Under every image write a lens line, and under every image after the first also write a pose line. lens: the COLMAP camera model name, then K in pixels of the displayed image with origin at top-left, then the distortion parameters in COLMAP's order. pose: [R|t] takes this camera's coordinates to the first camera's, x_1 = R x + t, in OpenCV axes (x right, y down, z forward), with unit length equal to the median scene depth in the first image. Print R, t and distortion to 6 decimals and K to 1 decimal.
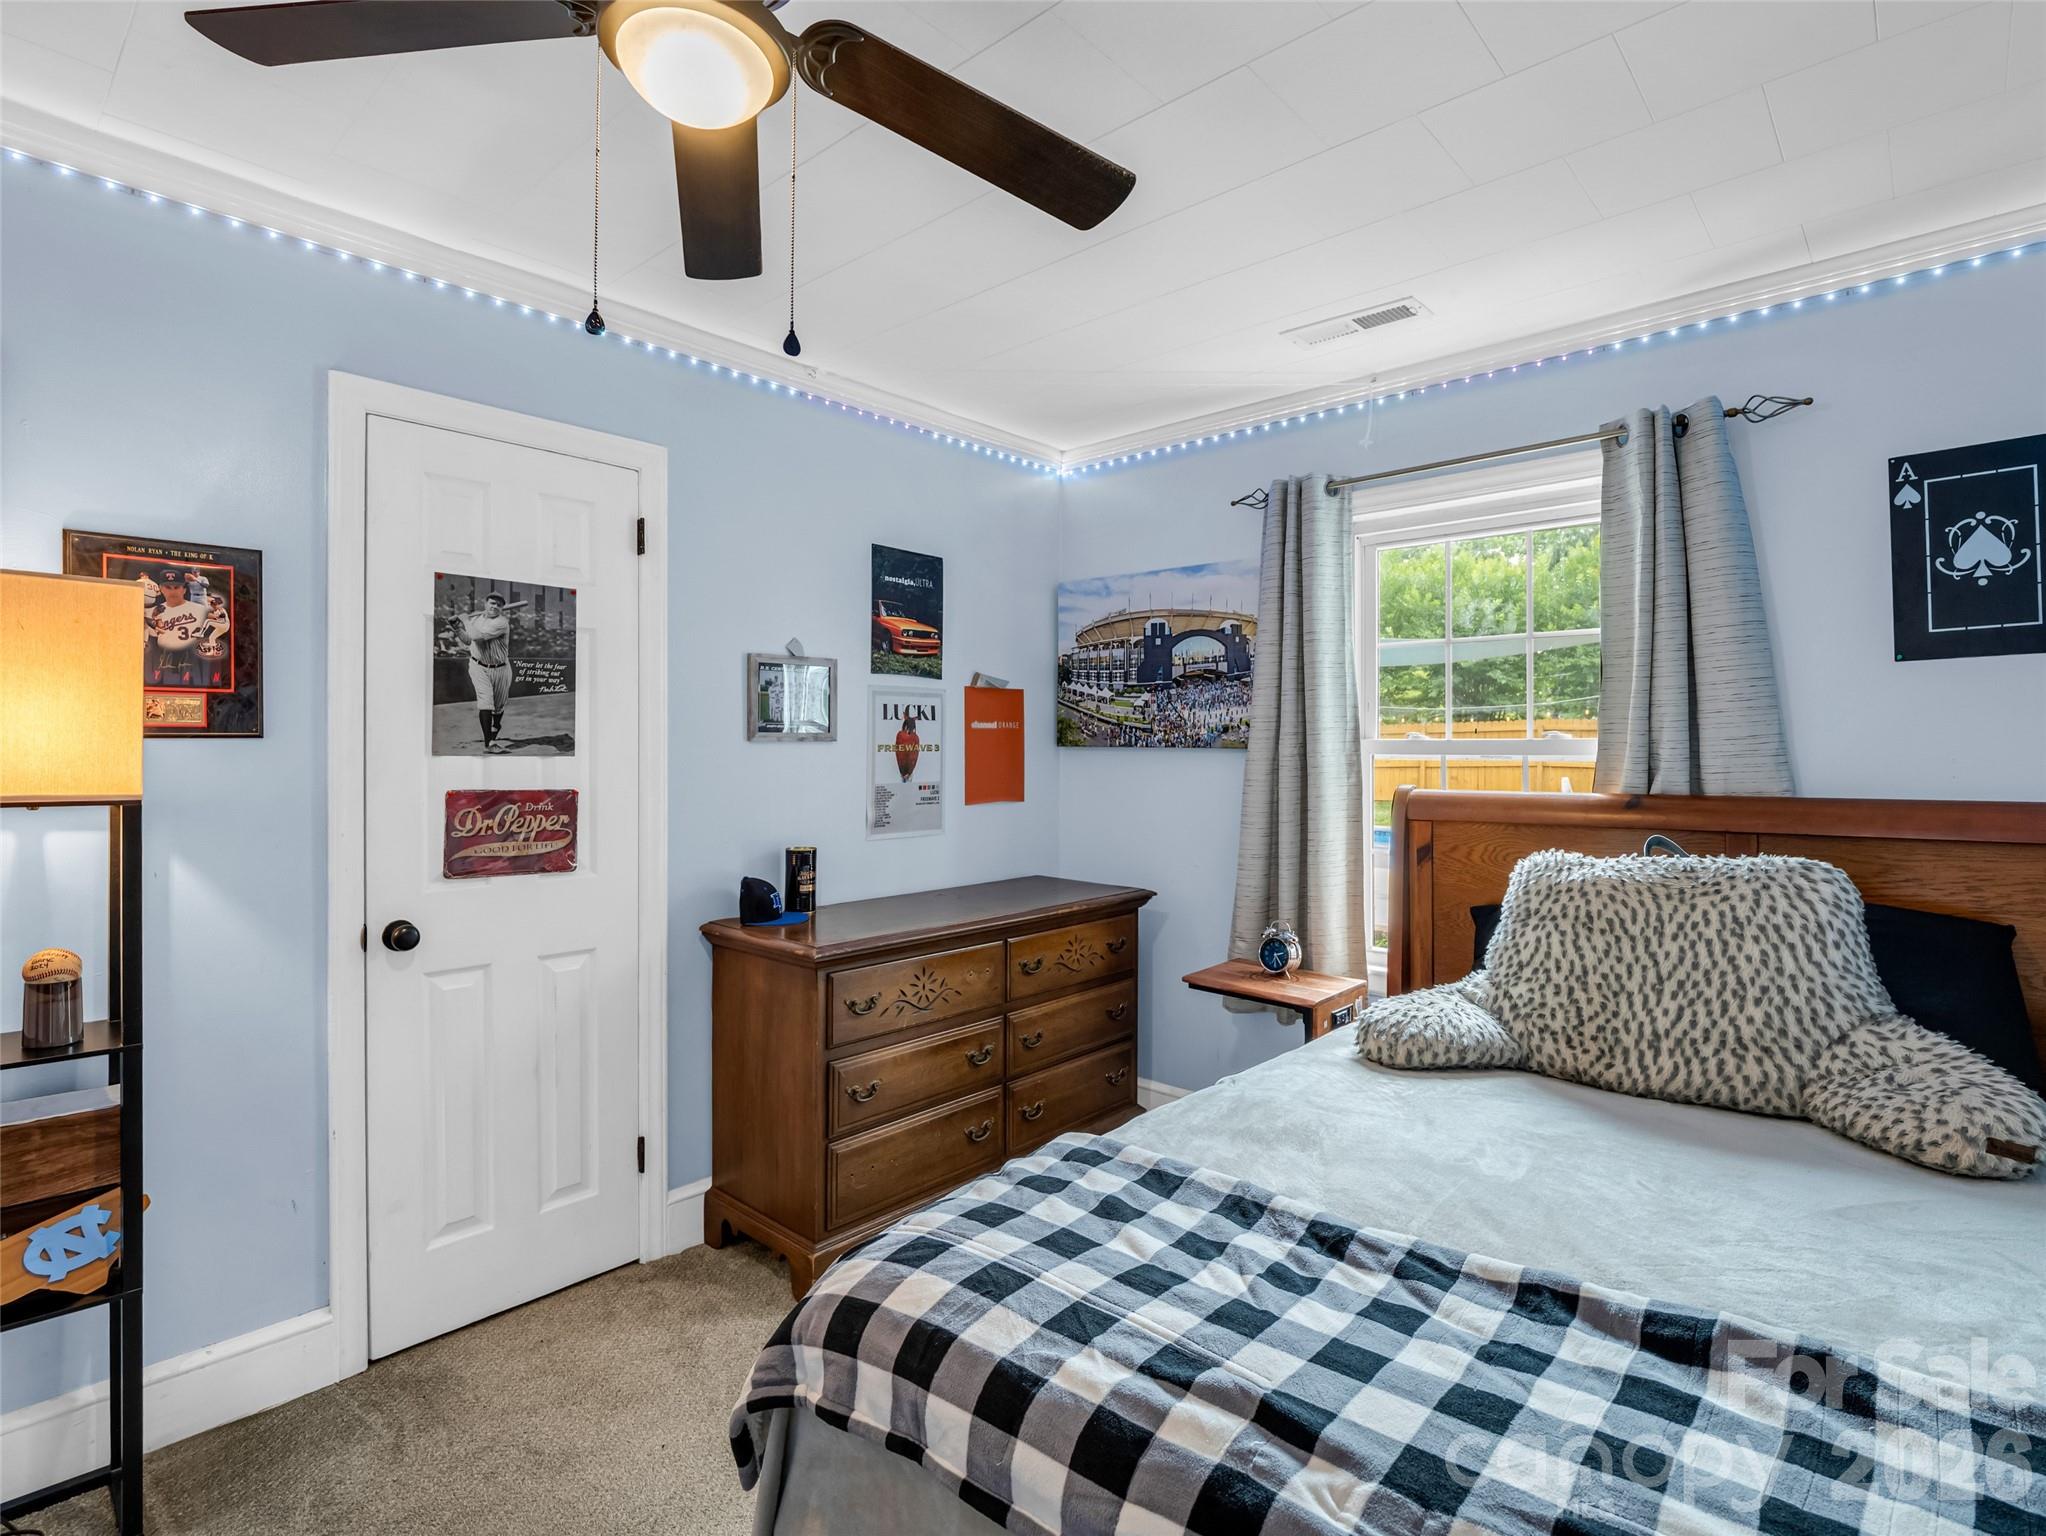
lens RADIAL K [[1024.2, 0, 1030.7], [0, 1024.2, 752.1], [0, 0, 1]] dist [-0.014063, -0.000879]
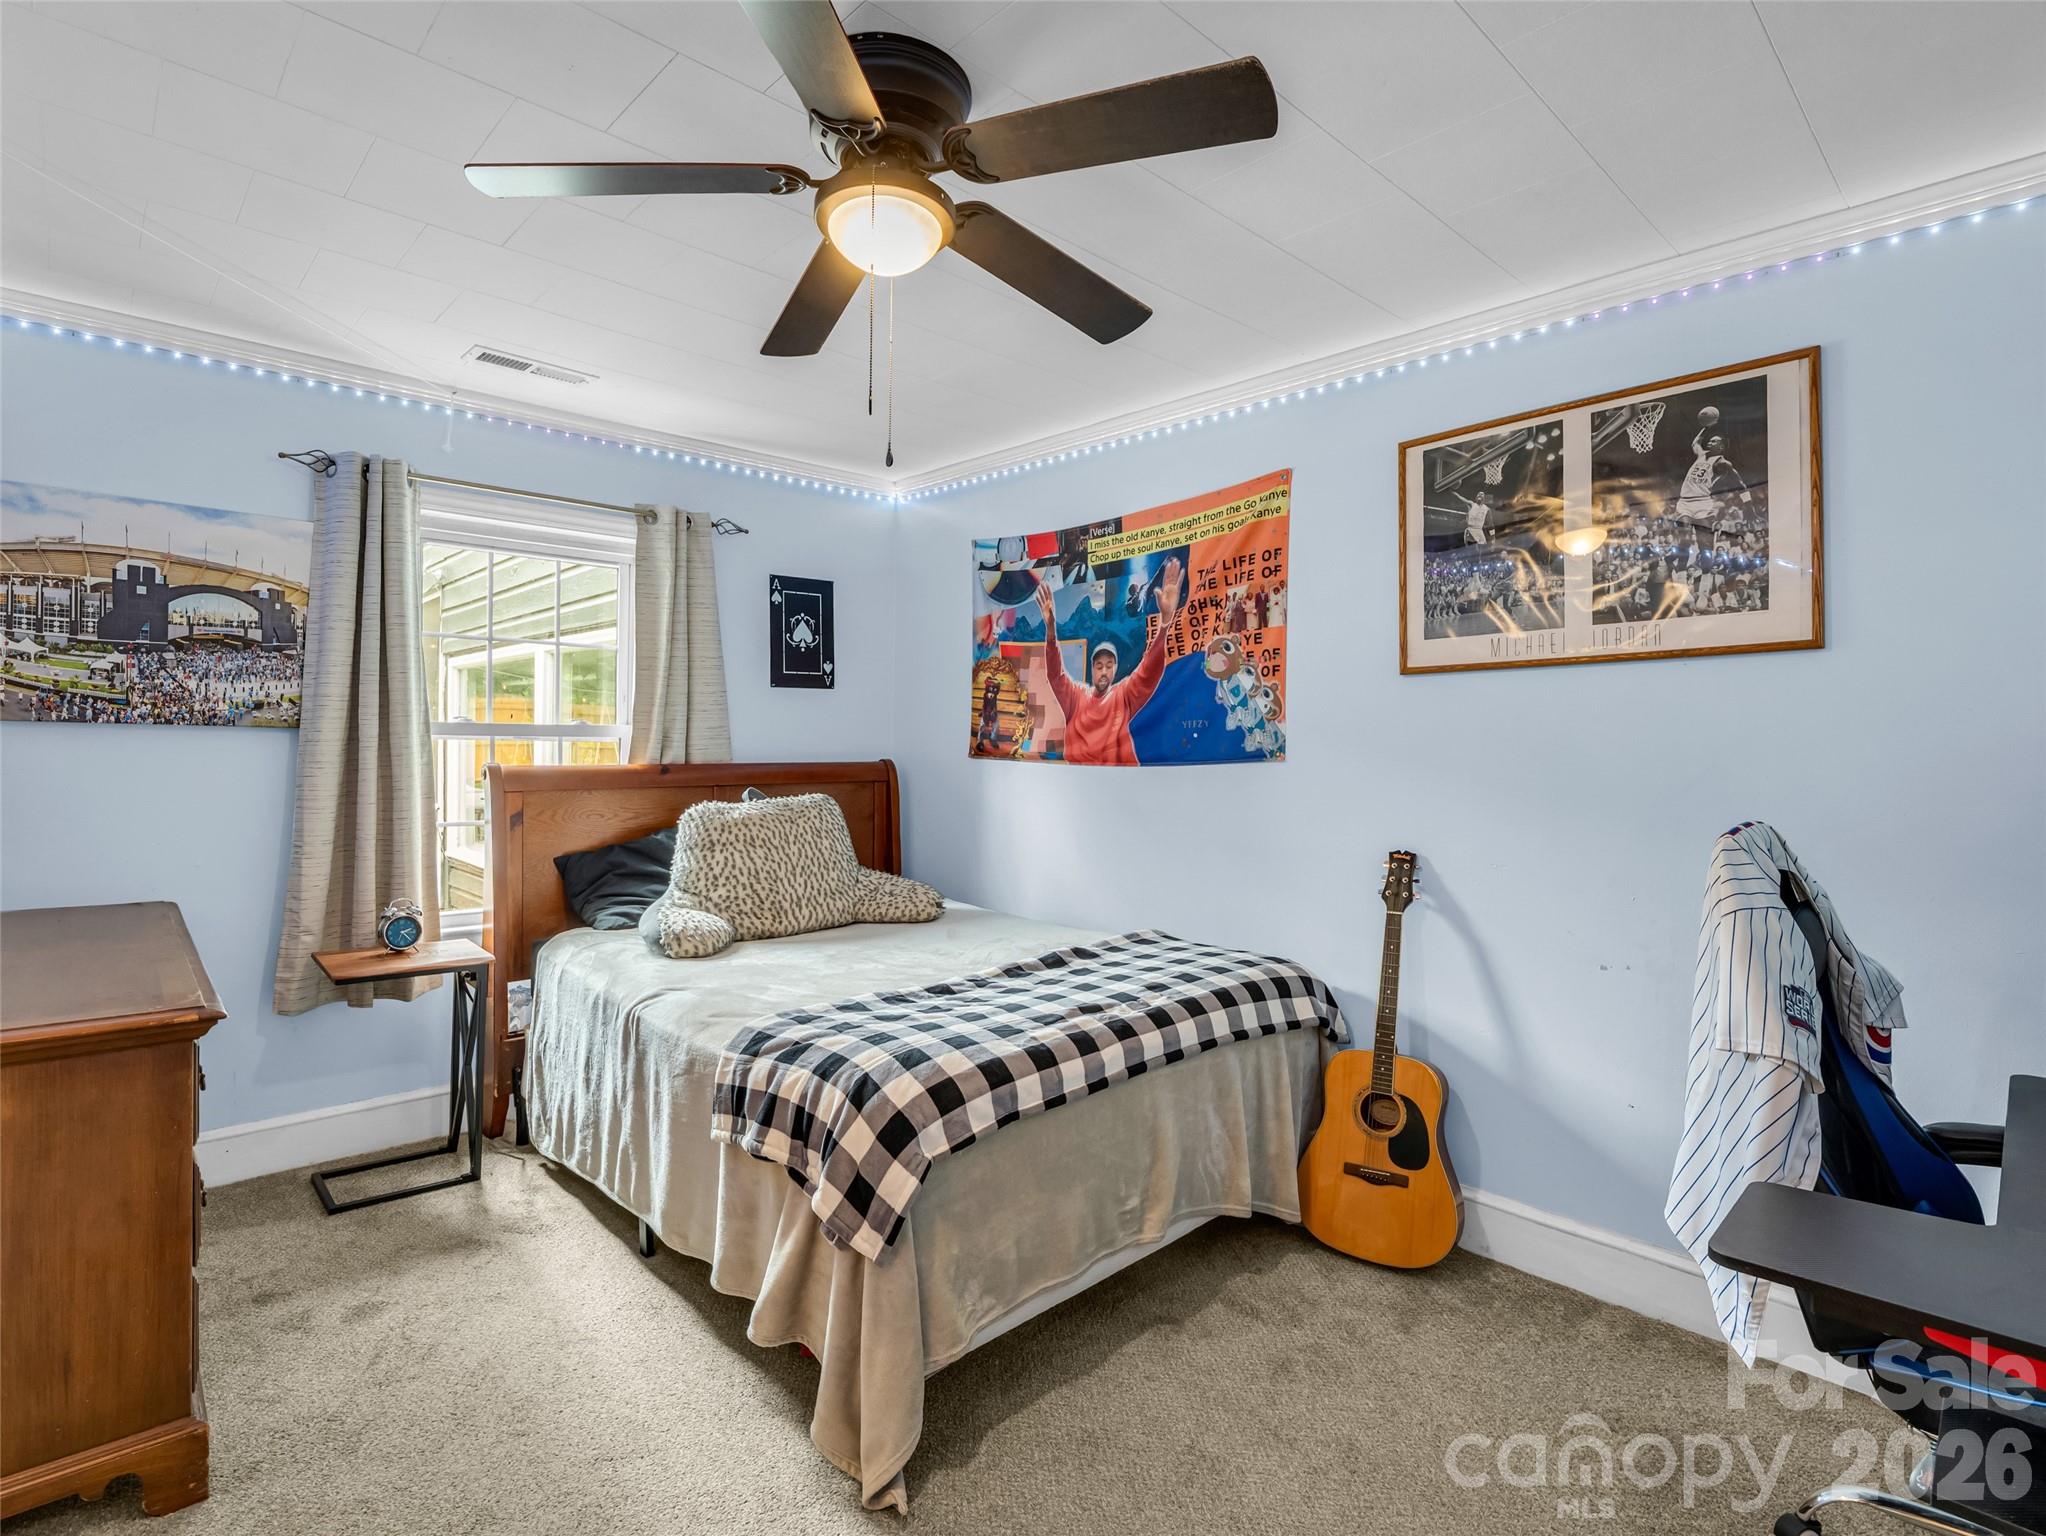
lens RADIAL K [[1024.2, 0, 1030.7], [0, 1024.2, 752.1], [0, 0, 1]] dist [-0.014063, -0.000879]
pose [[0.071661, -0.013345, 0.997340, -0.644043], [-0.013761, 0.999802, 0.014366, -0.003789], [-0.997334, -0.014754, 0.071463, 0.273381]]
